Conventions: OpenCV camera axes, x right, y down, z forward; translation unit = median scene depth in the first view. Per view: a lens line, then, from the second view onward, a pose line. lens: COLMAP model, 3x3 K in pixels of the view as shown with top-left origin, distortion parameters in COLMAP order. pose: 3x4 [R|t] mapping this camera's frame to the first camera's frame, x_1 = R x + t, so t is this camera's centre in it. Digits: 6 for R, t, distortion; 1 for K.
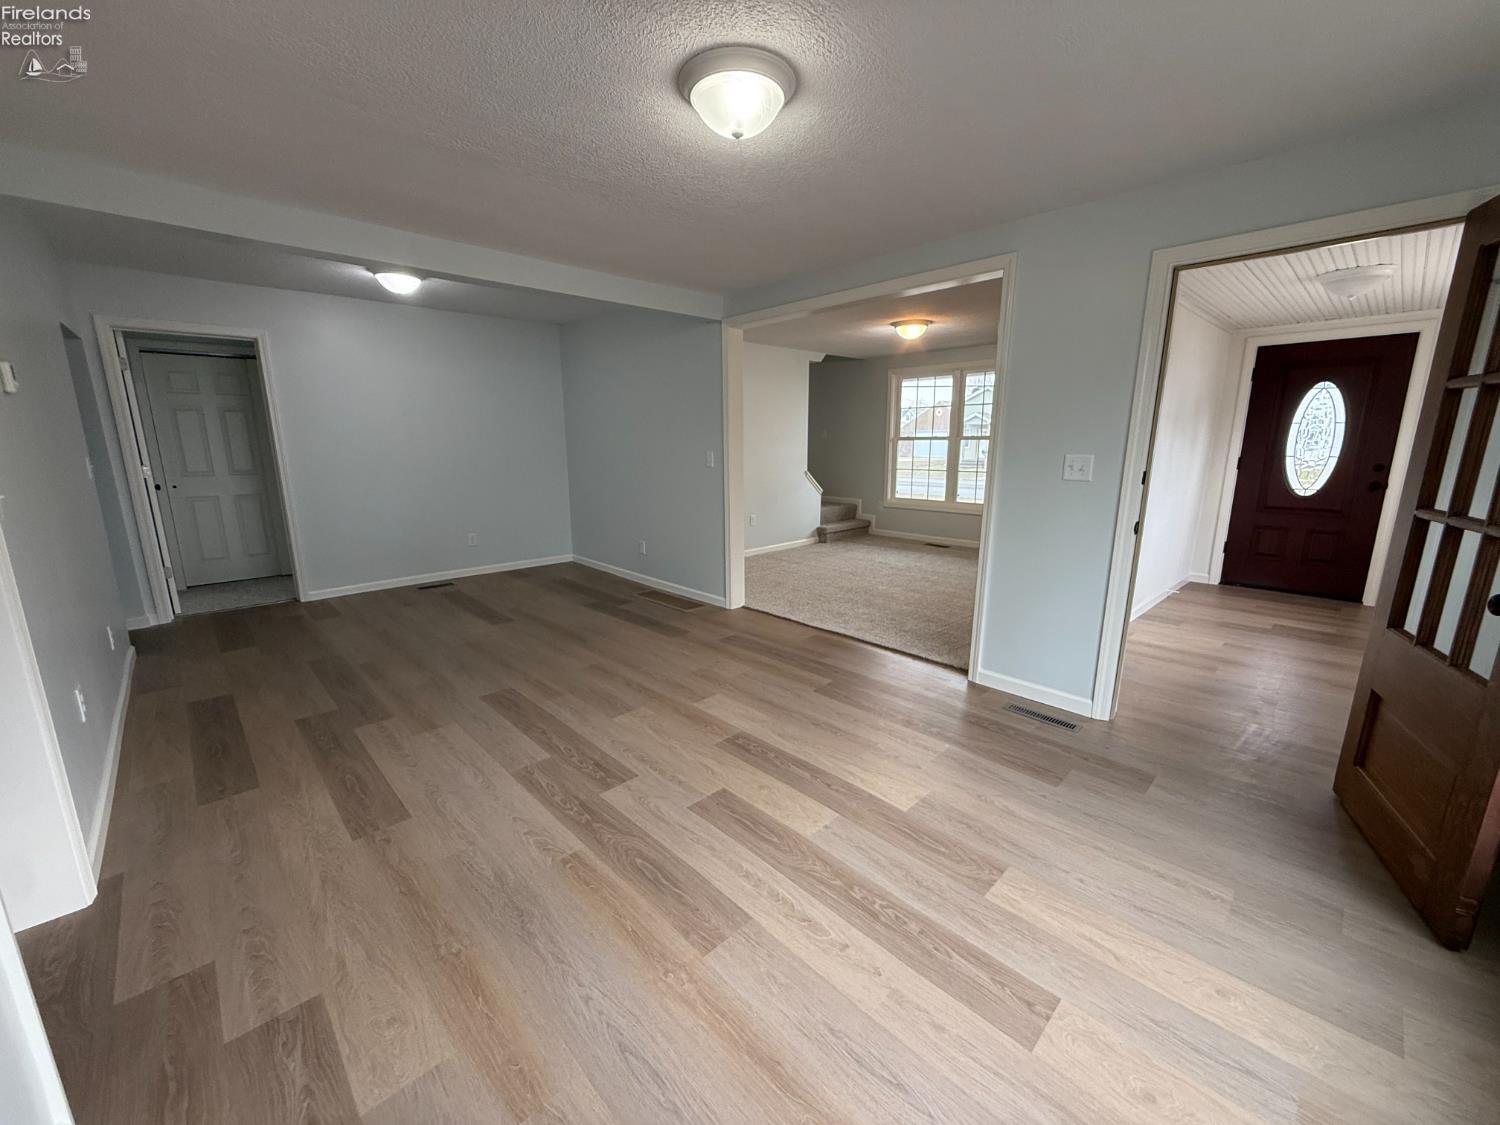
lens RADIAL K [[586.8, 0, 749.8], [0, 586.8, 565.2], [0, 0, 1]] dist [0.001530, 0.000774]
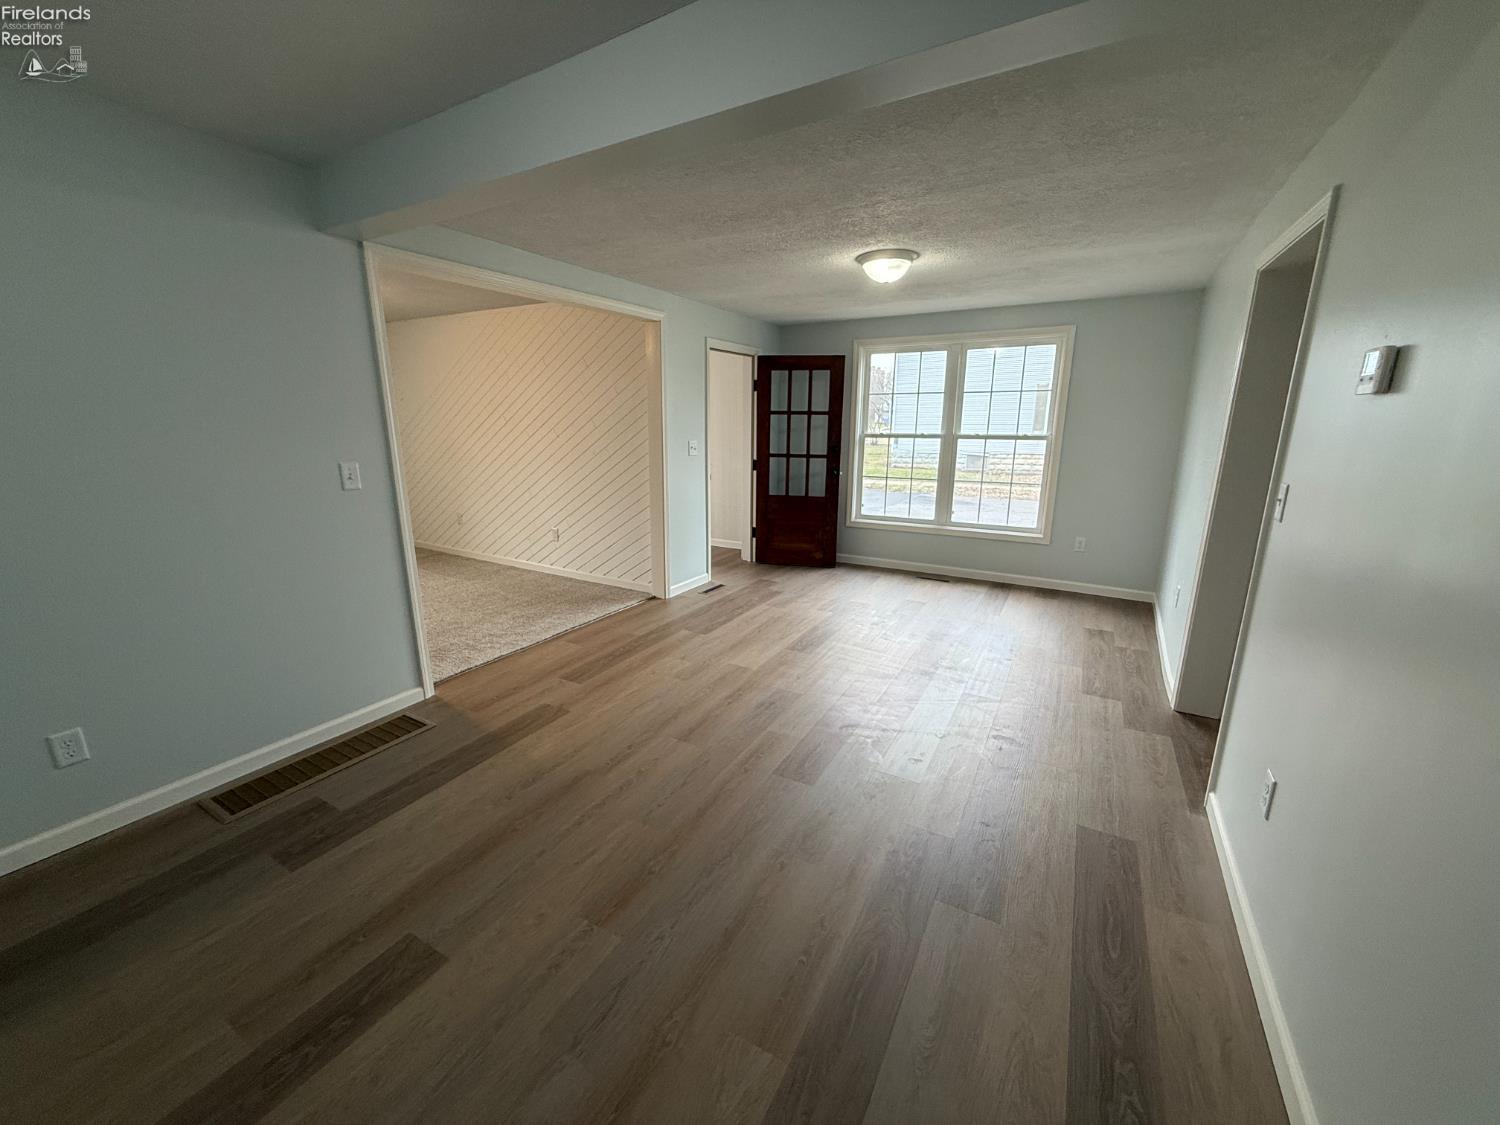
lens RADIAL K [[586.8, 0, 750.9], [0, 586.8, 556.9], [0, 0, 1]] dist [0.001530, 0.000774]
pose [[-0.276140, -0.214036, 0.936982, -1.037246], [0.201993, 0.940191, 0.274298, -0.260799], [-0.939652, 0.265008, -0.216391, 1.114021]]
